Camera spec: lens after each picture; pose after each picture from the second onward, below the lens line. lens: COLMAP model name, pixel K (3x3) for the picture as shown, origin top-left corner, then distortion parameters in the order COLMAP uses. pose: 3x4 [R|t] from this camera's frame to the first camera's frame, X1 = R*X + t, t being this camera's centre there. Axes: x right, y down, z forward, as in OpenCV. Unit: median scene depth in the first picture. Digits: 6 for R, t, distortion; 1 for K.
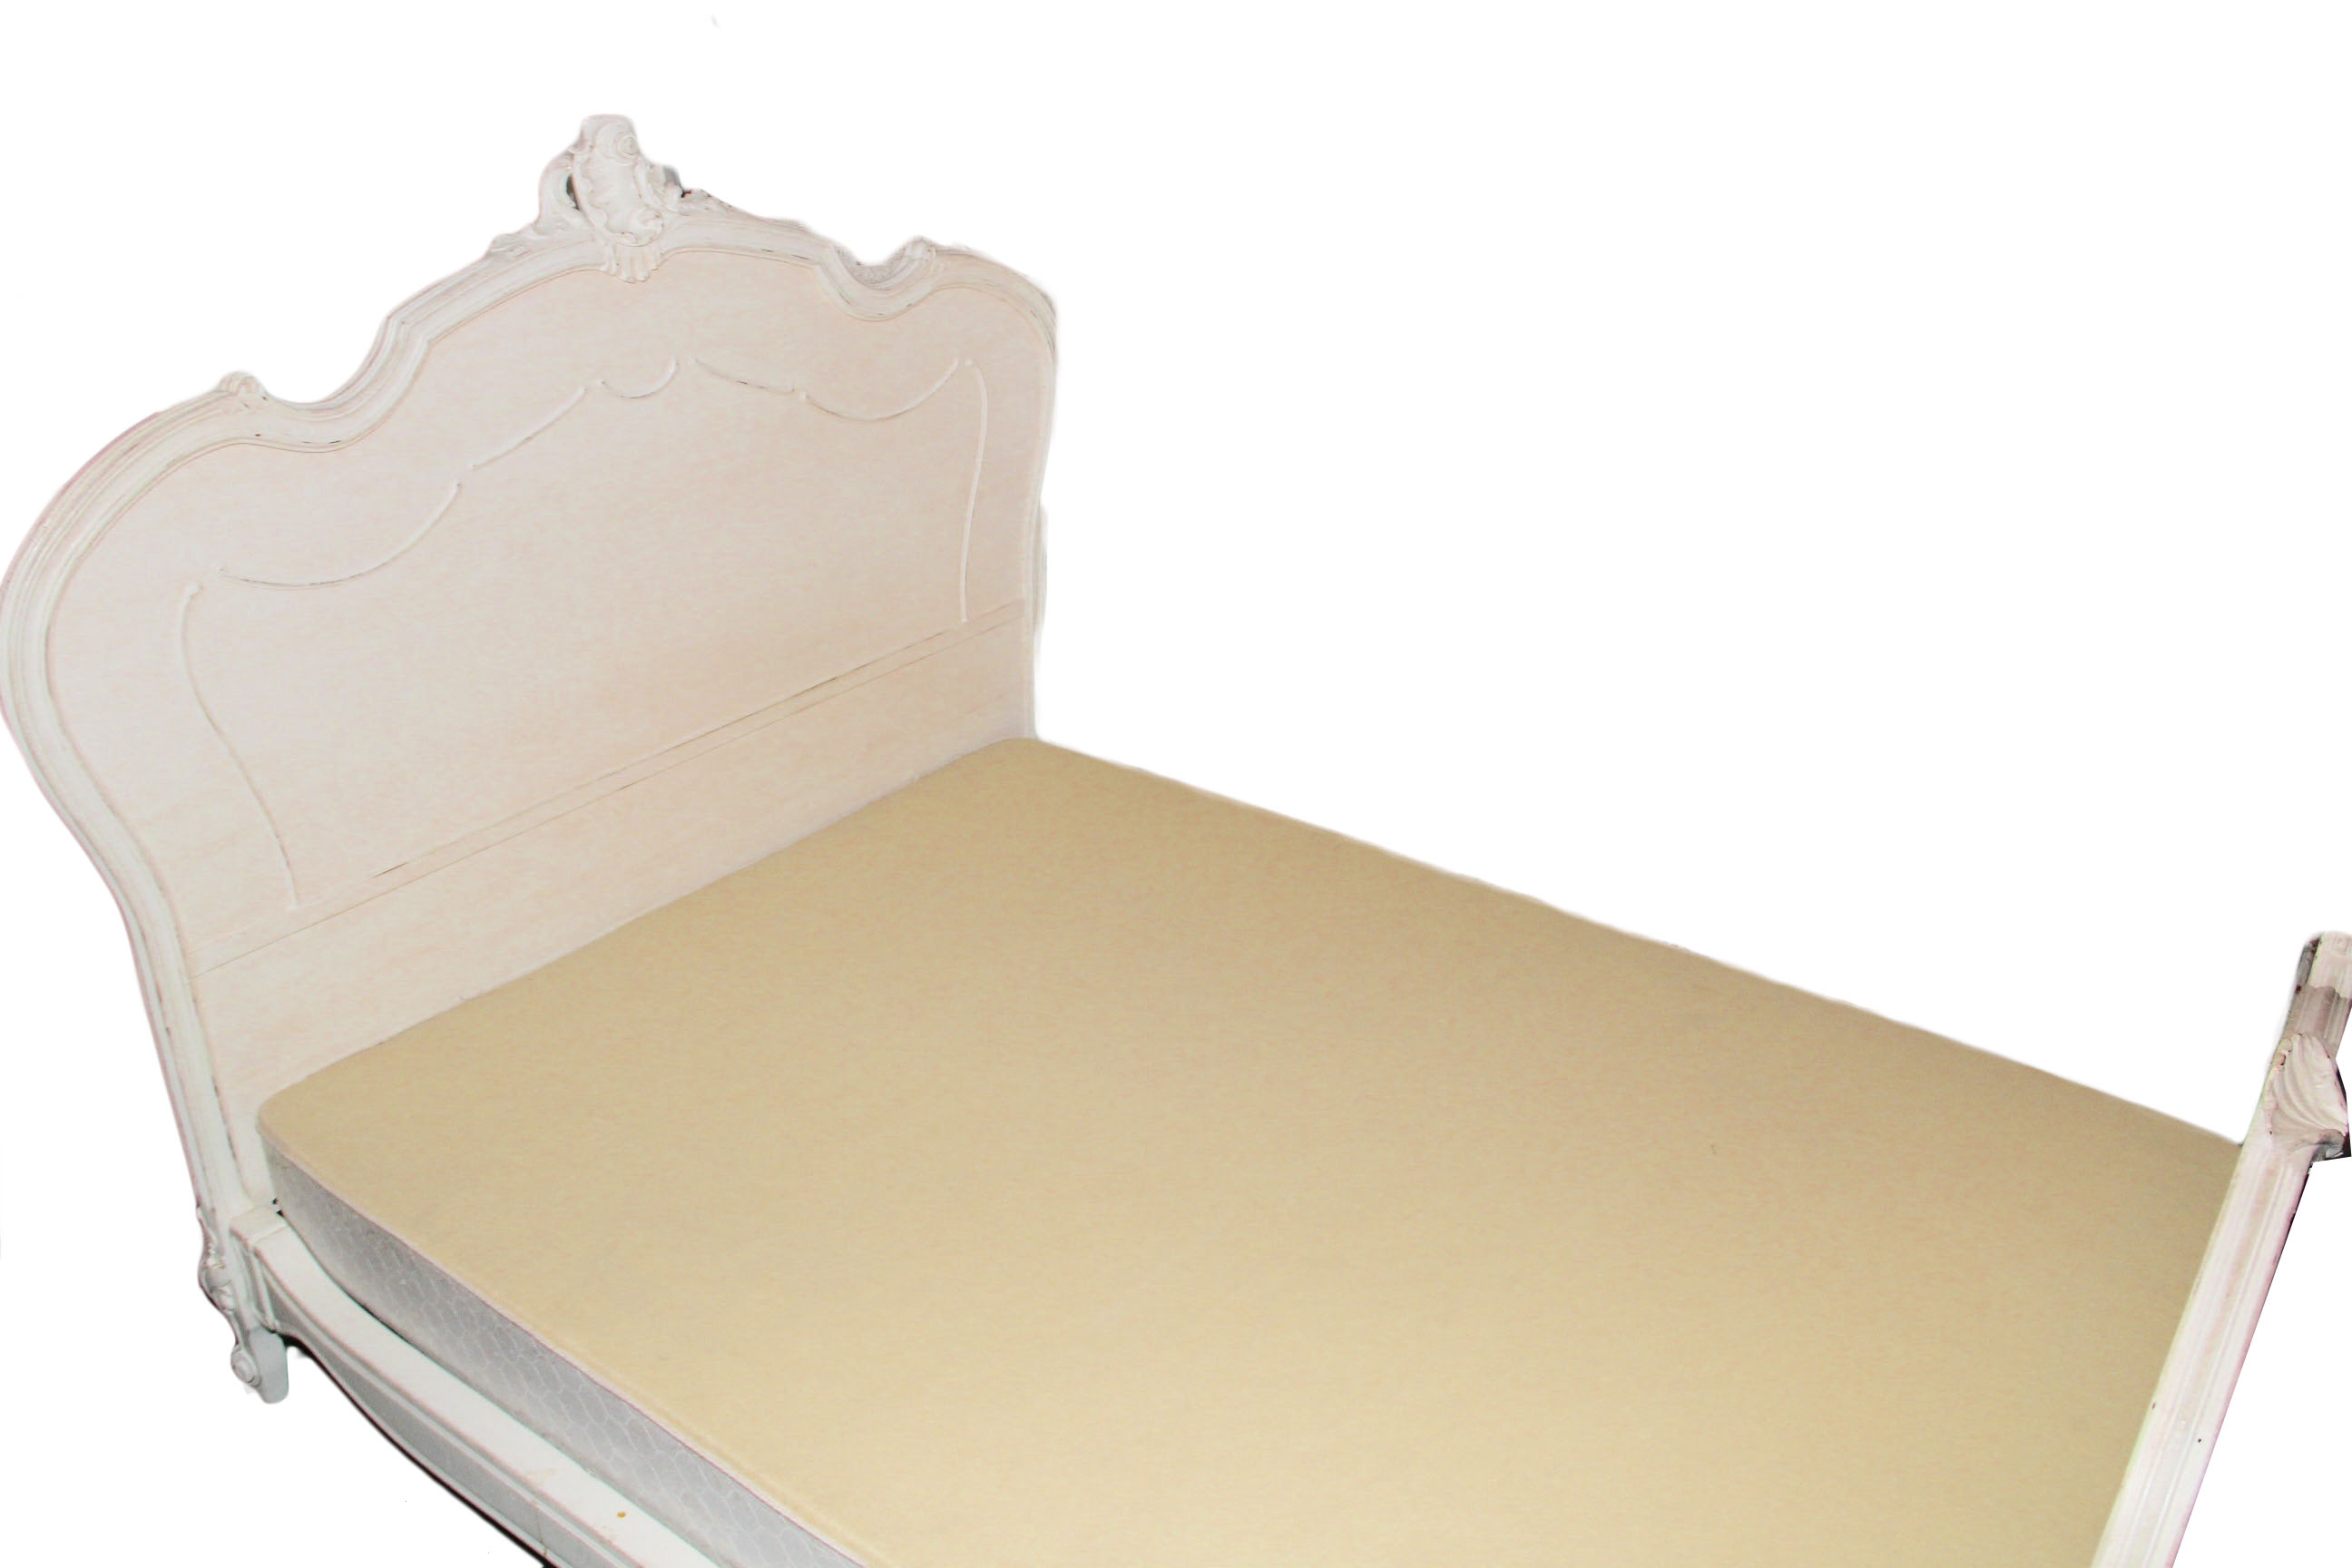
lens RADIAL K [[1927.7, 0, 1176.0], [0, 1927.7, 784.0], [0, 0, 1]] dist [-0.188448, 0.165212]
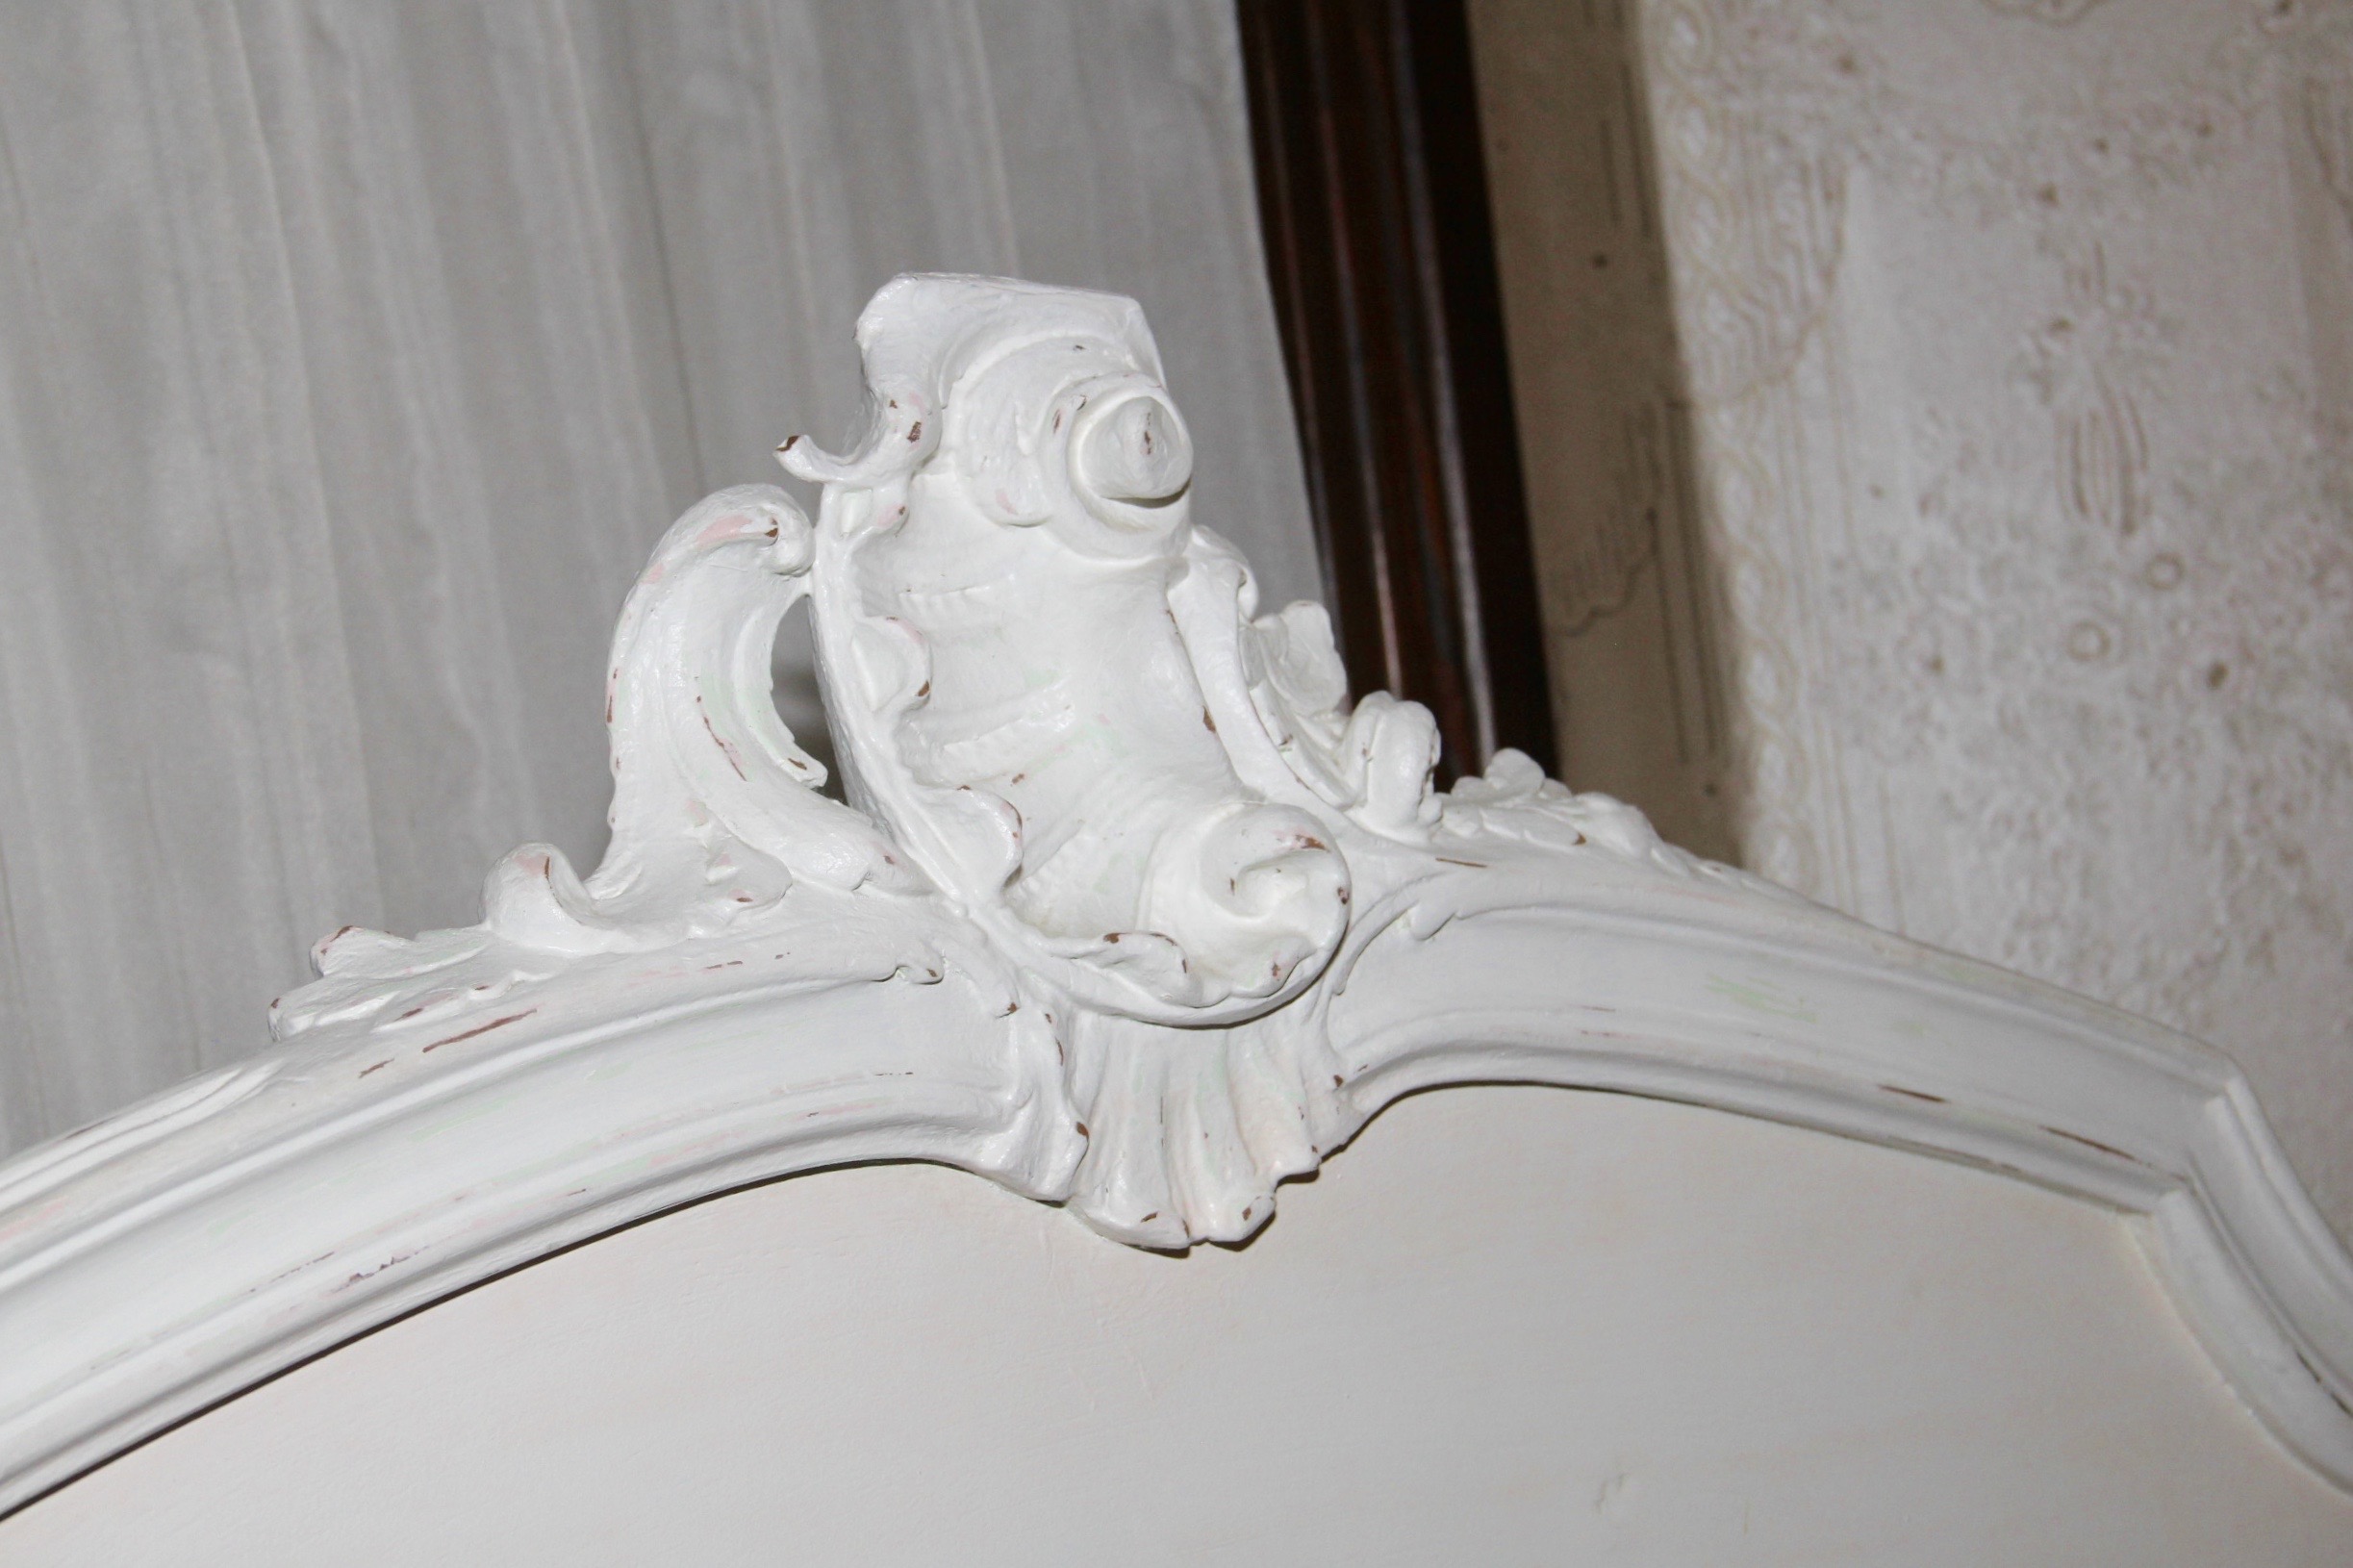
lens RADIAL K [[4698.6, 0, 1176.5], [0, 4698.6, 784.0], [0, 0, 1]] dist [0.191281, 0.024944]
pose [[0.961384, -0.116002, -0.249569, -0.182970], [-0.005738, 0.898182, -0.439586, -0.122641], [0.275151, 0.424043, 0.862832, 0.633548]]
